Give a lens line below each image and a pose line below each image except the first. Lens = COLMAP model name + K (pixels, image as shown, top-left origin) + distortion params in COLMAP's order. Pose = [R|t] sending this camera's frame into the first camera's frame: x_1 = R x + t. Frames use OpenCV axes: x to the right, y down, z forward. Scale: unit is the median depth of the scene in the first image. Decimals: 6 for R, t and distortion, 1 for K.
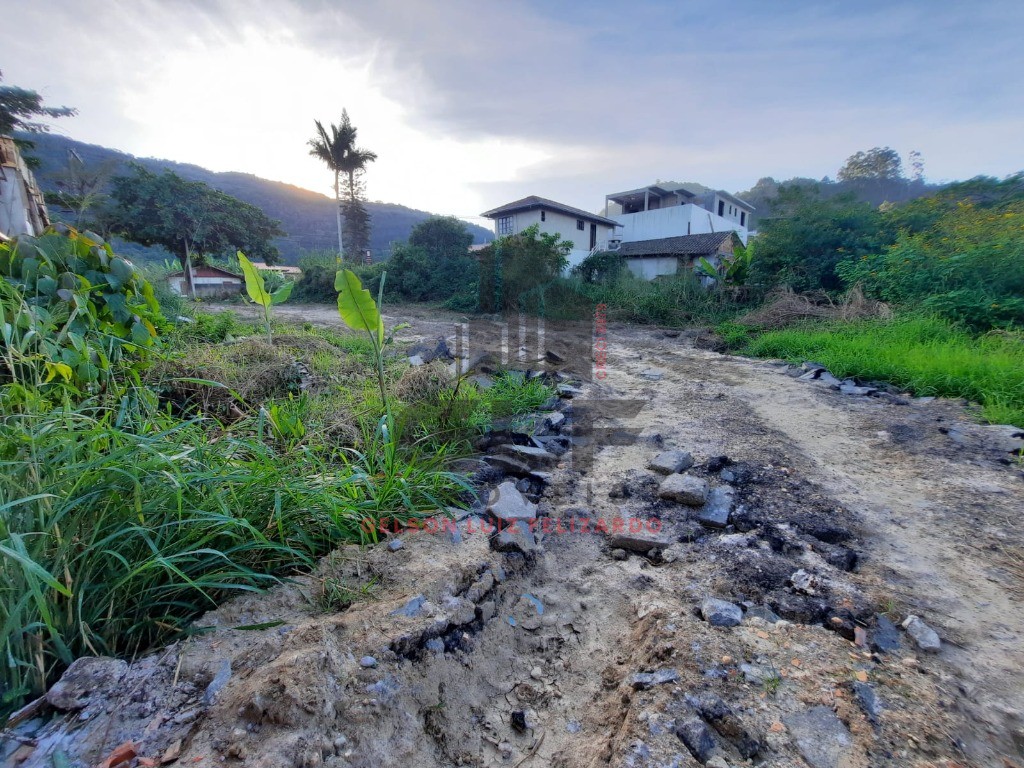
lens RADIAL K [[403.8, 0, 510.5], [0, 403.8, 384.1], [0, 0, 1]] dist [-0.018646, -0.000511]
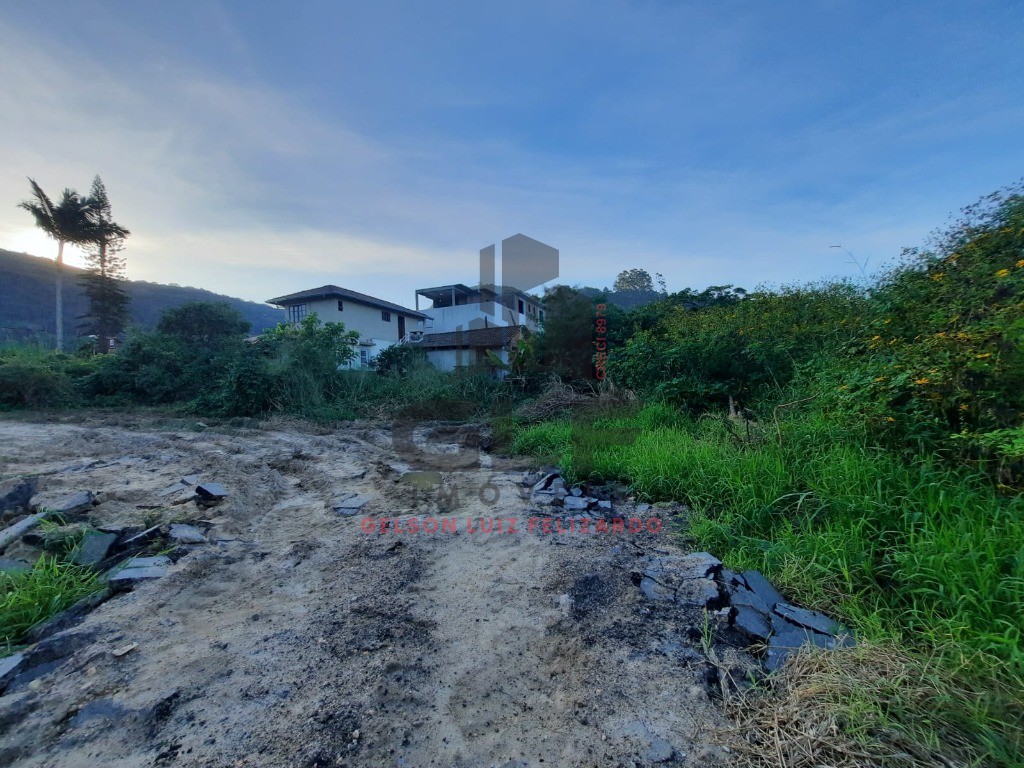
lens RADIAL K [[403.8, 0, 510.5], [0, 403.8, 384.1], [0, 0, 1]] dist [-0.018646, -0.000511]
pose [[0.924805, -0.027039, 0.379479, 0.267553], [0.107490, 0.975400, -0.192458, -0.052413], [-0.364940, 0.218776, 0.904962, 0.144165]]
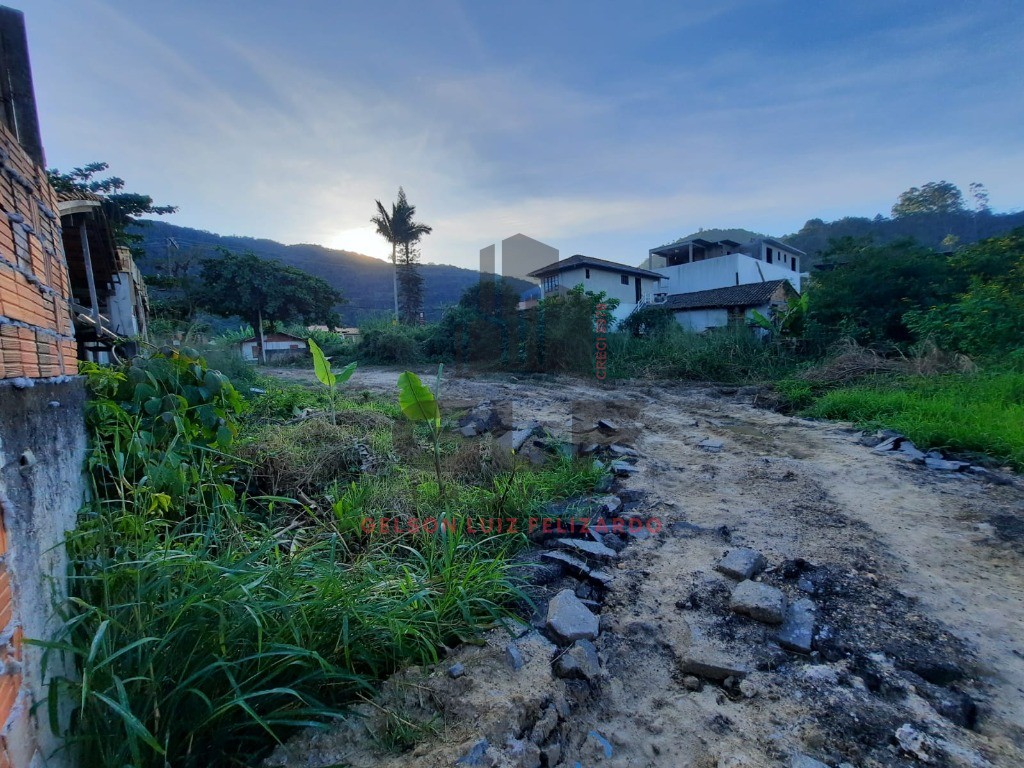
lens RADIAL K [[406.3, 0, 518.1], [0, 406.3, 383.0], [0, 0, 1]] dist [-0.023856, 0.003954]
pose [[0.994908, -0.024650, -0.097727, -0.006013], [0.012283, 0.992058, -0.125177, -0.043888], [0.100037, 0.123339, 0.987310, -0.010901]]
